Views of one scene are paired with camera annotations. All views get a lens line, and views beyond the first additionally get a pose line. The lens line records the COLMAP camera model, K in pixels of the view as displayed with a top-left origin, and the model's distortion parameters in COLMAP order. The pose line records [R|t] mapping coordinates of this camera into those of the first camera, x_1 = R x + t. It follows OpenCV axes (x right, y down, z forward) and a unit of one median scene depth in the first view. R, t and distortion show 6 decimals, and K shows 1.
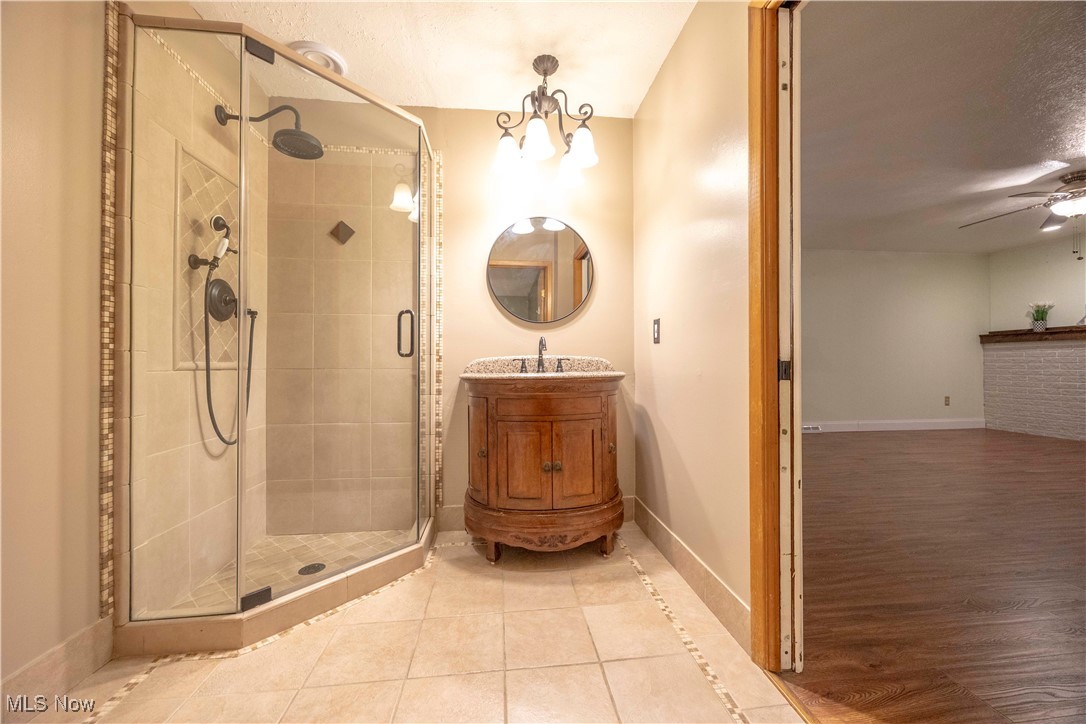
lens RADIAL K [[412.5, 0, 543.0], [0, 412.5, 362.4], [0, 0, 1]] dist [0.001262, -0.000364]
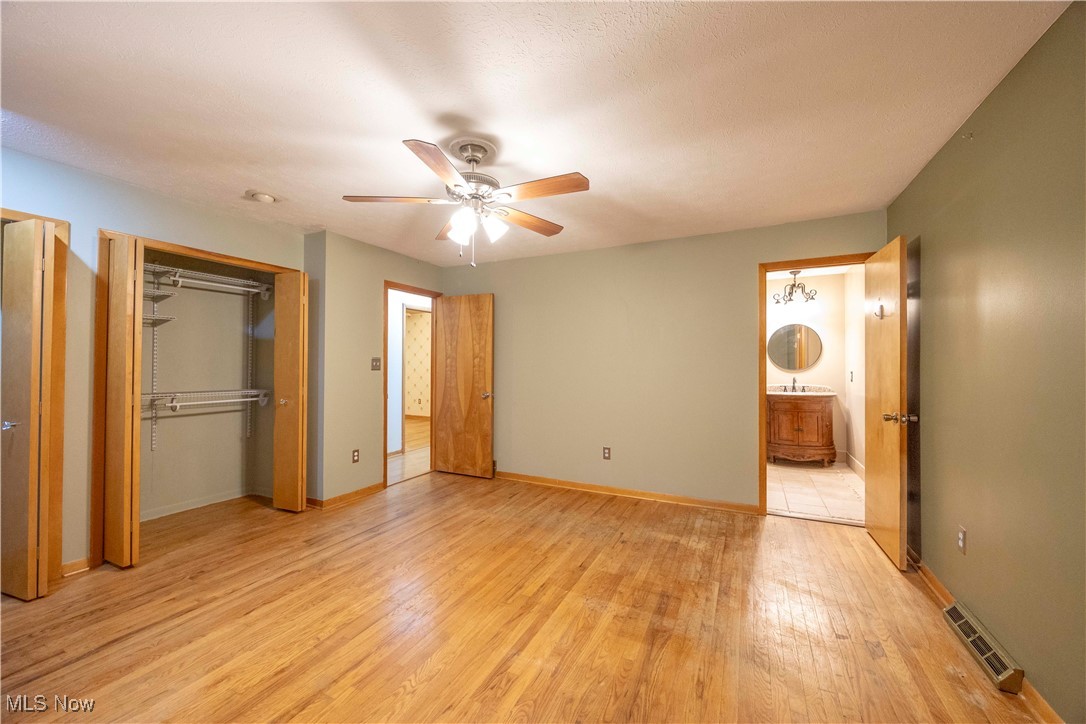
lens RADIAL K [[412.5, 0, 540.8], [0, 412.5, 361.7], [0, 0, 1]] dist [0.001262, -0.000364]
pose [[0.838809, -0.003615, -0.544414, 0.074948], [0.002108, 0.999992, -0.003392, -0.164225], [0.544422, 0.001698, 0.838810, -2.007463]]
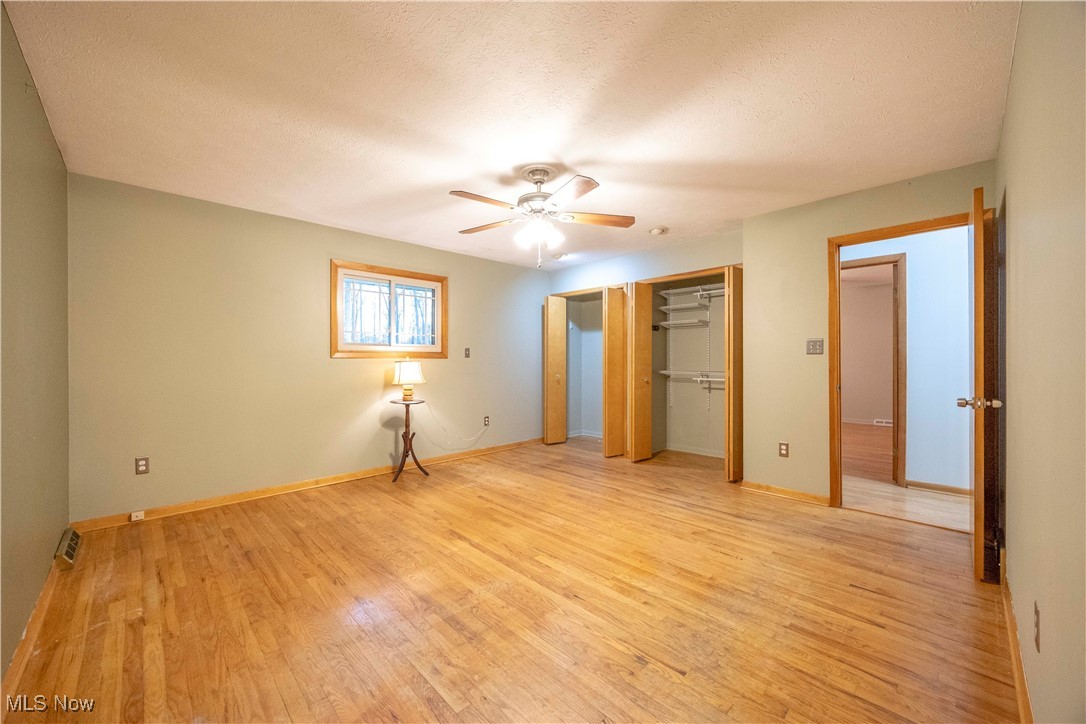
lens RADIAL K [[412.5, 0, 545.4], [0, 412.5, 362.4], [0, 0, 1]] dist [0.001262, -0.000364]
pose [[-0.788099, 0.004734, -0.615530, 0.252483], [0.008377, 0.999960, -0.003035, -0.027096], [0.615491, -0.007549, -0.788108, 2.178237]]
